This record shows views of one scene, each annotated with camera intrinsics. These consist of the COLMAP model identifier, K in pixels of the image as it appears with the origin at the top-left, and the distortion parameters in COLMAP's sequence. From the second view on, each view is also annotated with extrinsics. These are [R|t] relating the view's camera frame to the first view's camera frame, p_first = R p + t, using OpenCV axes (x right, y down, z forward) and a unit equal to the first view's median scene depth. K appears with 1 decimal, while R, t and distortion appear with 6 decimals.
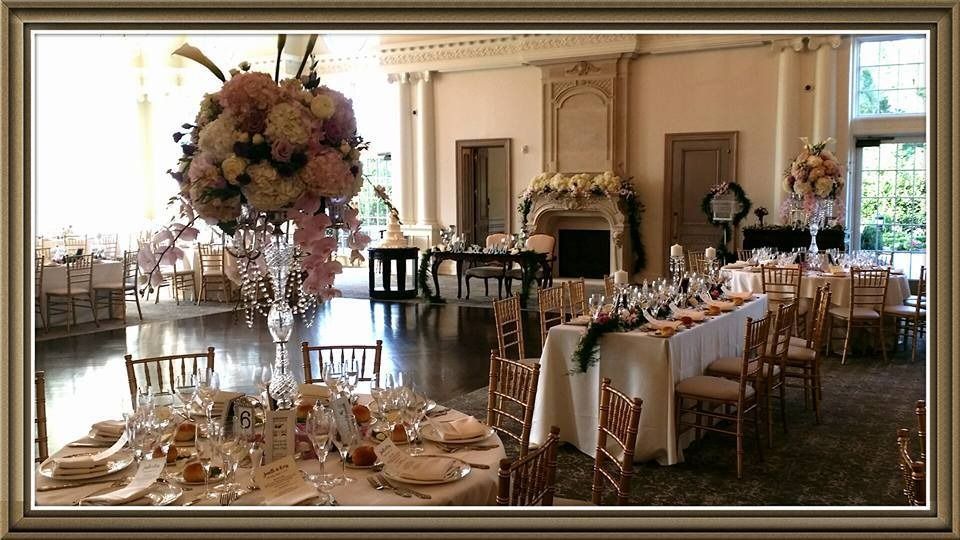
lens RADIAL K [[835.5, 0, 480.0], [0, 835.5, 270.0], [0, 0, 1]] dist [0.086544, -0.007540]
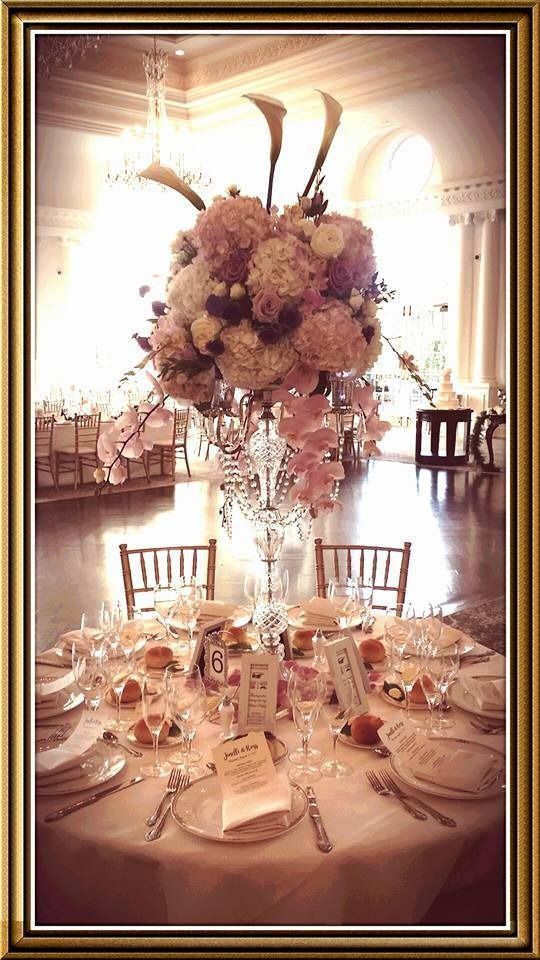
lens RADIAL K [[835.5, 0, 270.4], [0, 835.5, 497.6], [0, 0, 1]] dist [0.086544, -0.007540]
pose [[0.951952, 0.052521, -0.301709, -0.007465], [-0.026164, 0.995530, 0.090748, -0.040586], [0.305127, -0.078494, 0.949071, 0.281404]]
